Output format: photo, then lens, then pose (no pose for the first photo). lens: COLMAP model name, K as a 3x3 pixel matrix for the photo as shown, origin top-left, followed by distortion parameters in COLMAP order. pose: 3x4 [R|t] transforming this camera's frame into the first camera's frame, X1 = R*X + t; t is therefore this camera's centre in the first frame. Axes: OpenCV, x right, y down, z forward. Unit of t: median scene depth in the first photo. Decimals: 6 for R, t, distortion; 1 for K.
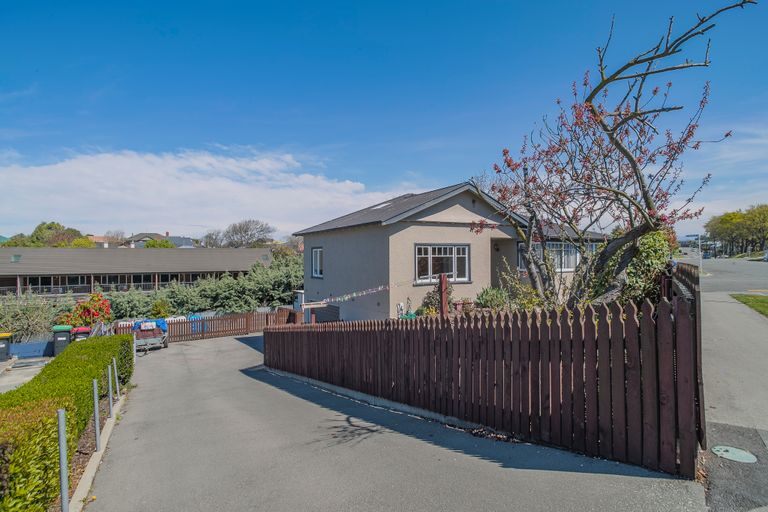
lens RADIAL K [[441.0, 0, 387.7], [0, 441.0, 253.2], [0, 0, 1]] dist [-0.022924, 0.000453]
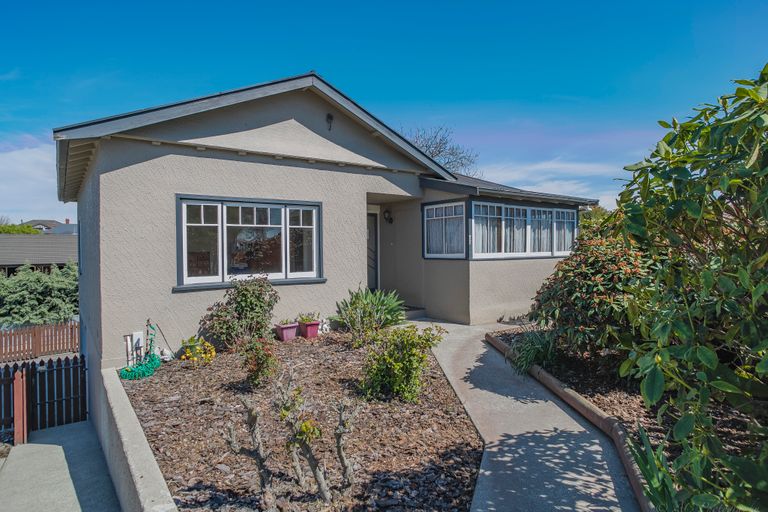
lens RADIAL K [[441.0, 0, 381.8], [0, 441.0, 255.1], [0, 0, 1]] dist [-0.022924, 0.000453]
pose [[0.994075, -0.004713, 0.108596, 0.203110], [0.002045, 0.999694, 0.024671, 0.025672], [-0.108679, -0.024303, 0.993780, 0.506278]]
